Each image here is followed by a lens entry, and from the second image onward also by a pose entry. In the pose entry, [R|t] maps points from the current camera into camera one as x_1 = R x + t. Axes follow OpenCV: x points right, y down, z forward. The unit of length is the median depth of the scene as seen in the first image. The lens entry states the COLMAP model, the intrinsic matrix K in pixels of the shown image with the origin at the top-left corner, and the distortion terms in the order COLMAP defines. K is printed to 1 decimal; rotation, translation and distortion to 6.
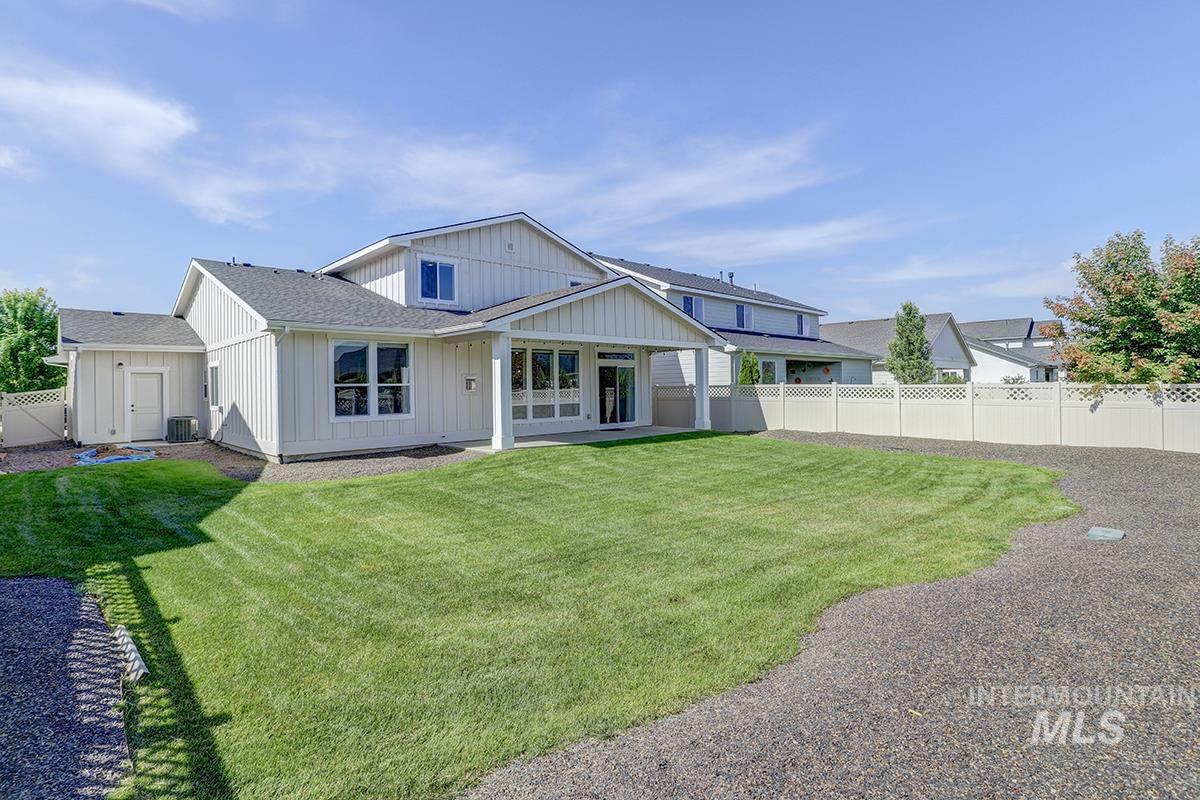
lens RADIAL K [[649.5, 0, 602.0], [0, 649.5, 385.8], [0, 0, 1]] dist [0.033049, 0.000027]
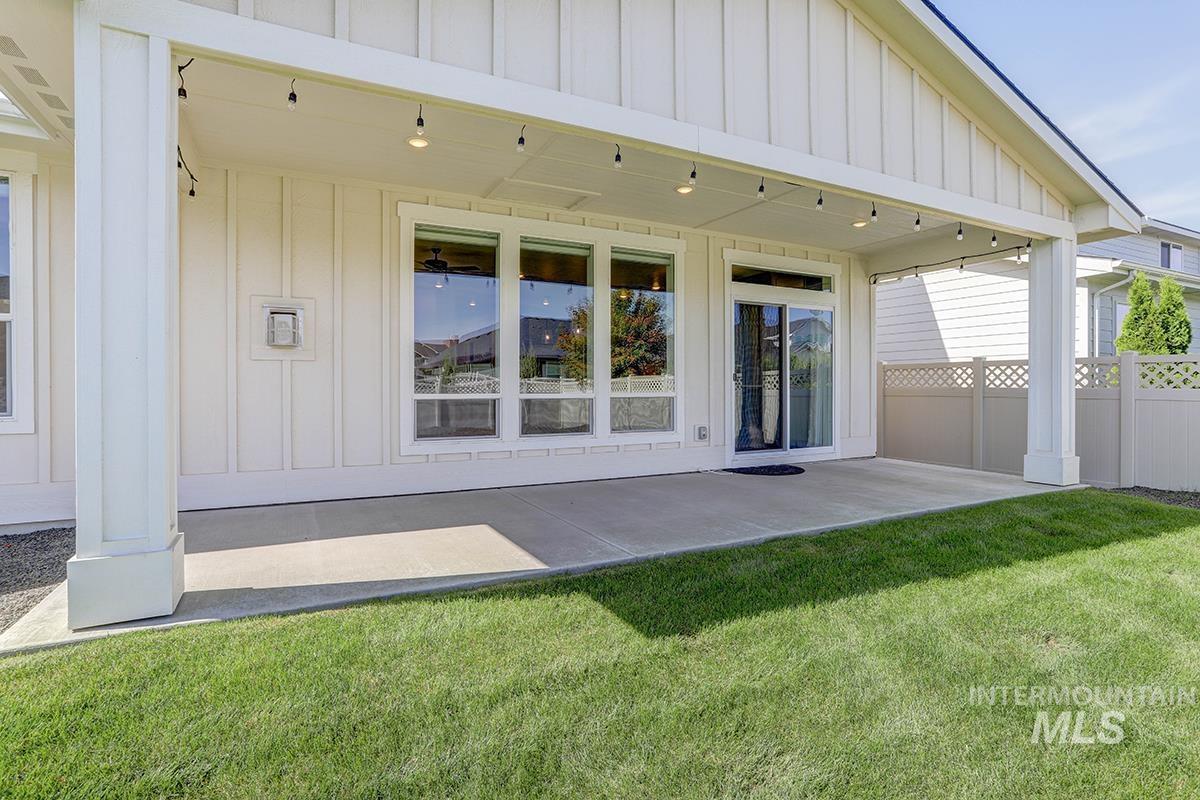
lens RADIAL K [[611.1, 0, 600.0], [0, 611.1, 400.0], [0, 0, 1]] dist [-0.002150, -0.000358]
pose [[0.955511, 0.014403, -0.294604, 0.026173], [-0.010016, 0.999815, 0.016397, 0.022458], [0.294786, -0.012717, 0.955479, 0.632991]]
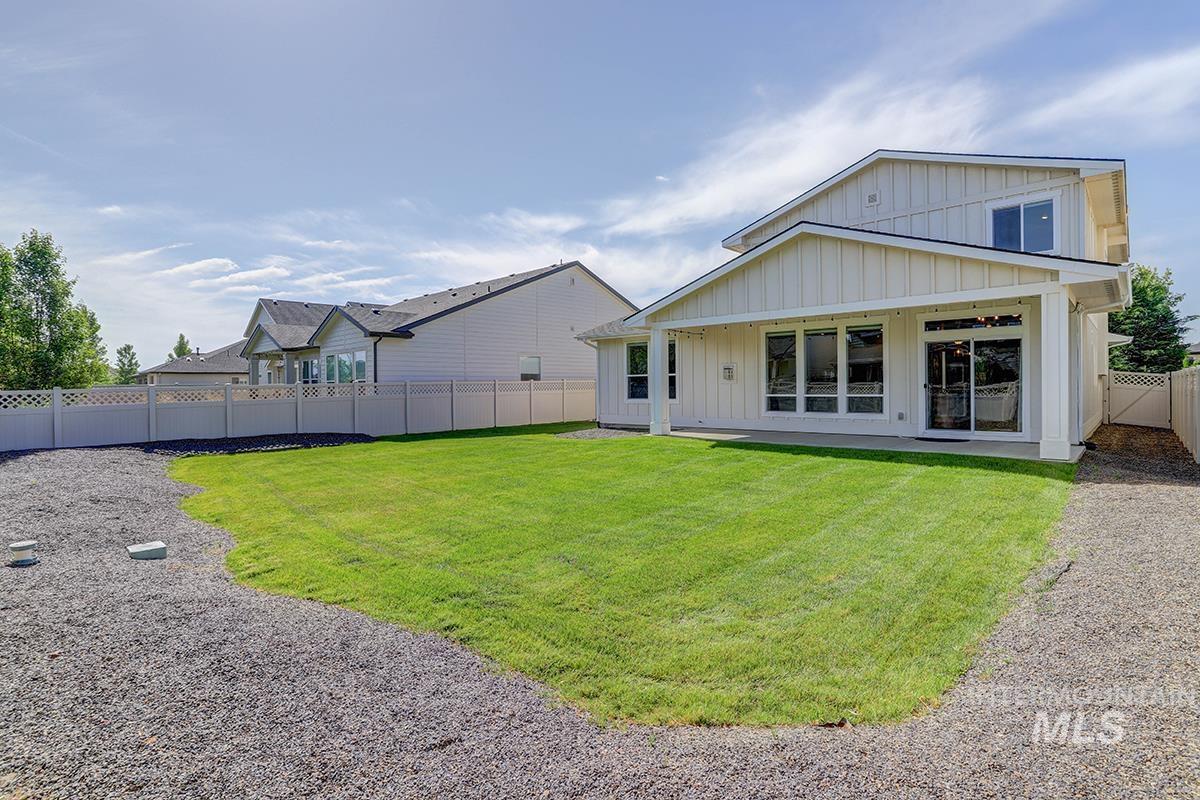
lens RADIAL K [[611.1, 0, 600.0], [0, 611.1, 400.0], [0, 0, 1]] dist [-0.002150, -0.000358]
pose [[-0.021708, 0.040682, -0.998936, 0.629153], [0.018317, 0.999020, 0.040288, -0.002396], [0.999597, -0.017423, -0.022432, 0.677885]]
